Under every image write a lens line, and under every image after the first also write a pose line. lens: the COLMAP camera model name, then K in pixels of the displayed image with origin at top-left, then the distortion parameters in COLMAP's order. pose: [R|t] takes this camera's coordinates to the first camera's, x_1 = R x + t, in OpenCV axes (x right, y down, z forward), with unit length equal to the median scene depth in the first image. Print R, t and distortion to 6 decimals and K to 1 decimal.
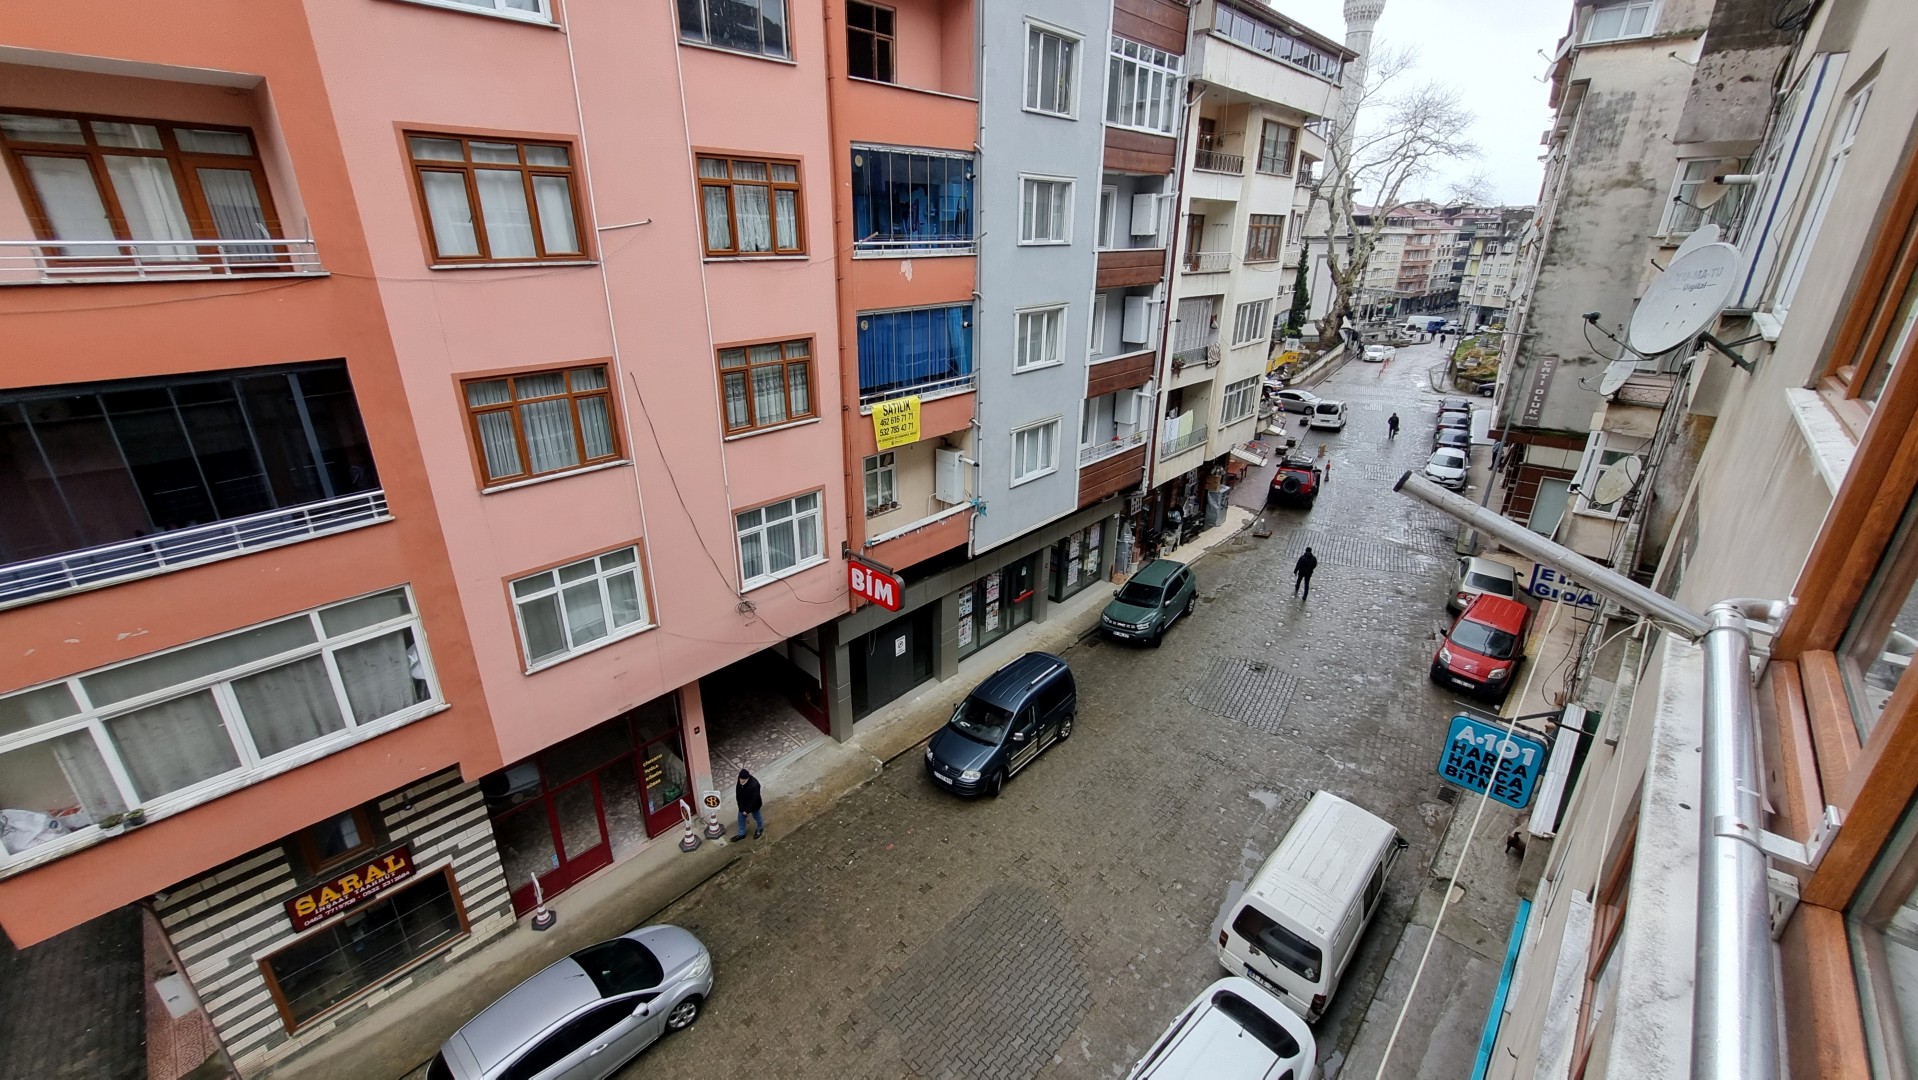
lens RADIAL K [[757.0, 0, 942.5], [0, 757.0, 525.6], [0, 0, 1]] dist [0.003132, -0.000017]
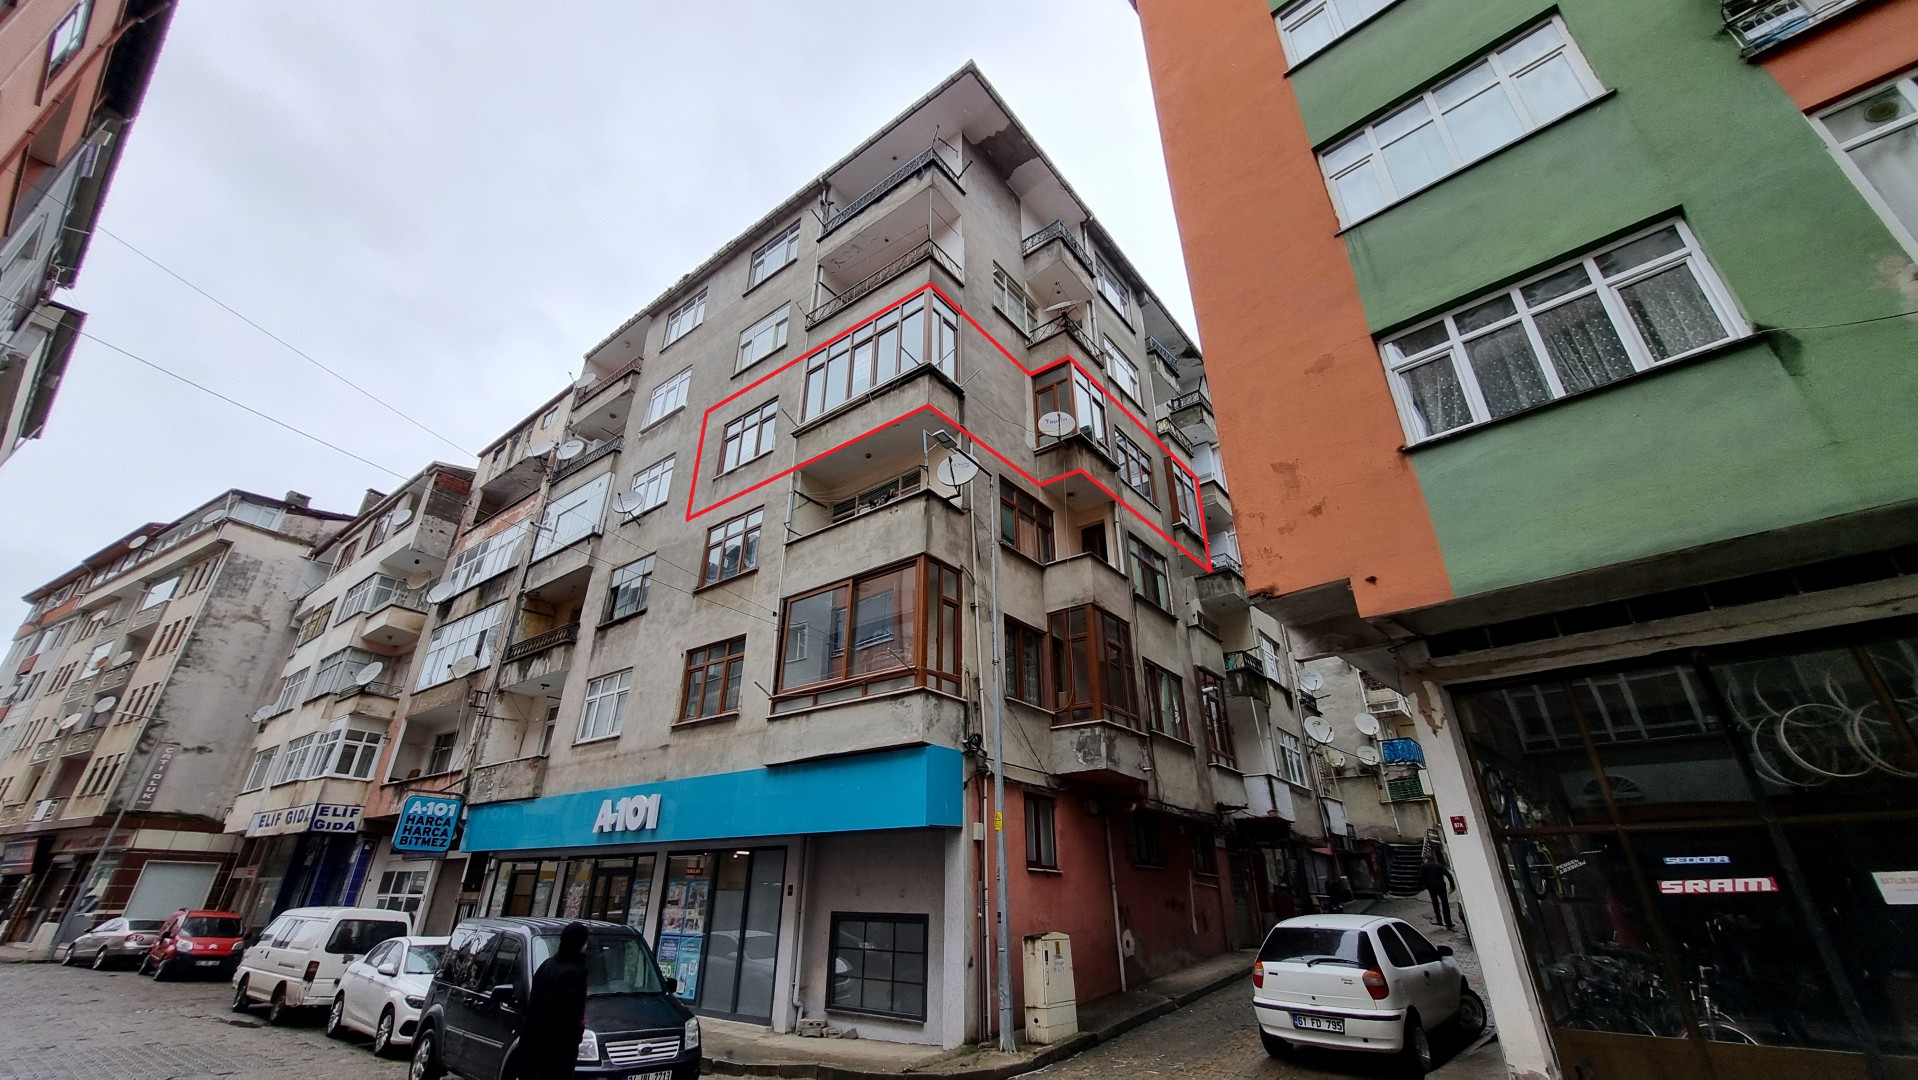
lens RADIAL K [[757.0, 0, 950.5], [0, 757.0, 533.0], [0, 0, 1]] dist [0.003132, -0.000017]
pose [[-0.104054, 0.447817, 0.888050, -0.503894], [0.358354, 0.849805, -0.386542, 0.389335], [-0.927769, 0.278015, -0.248903, 0.119705]]
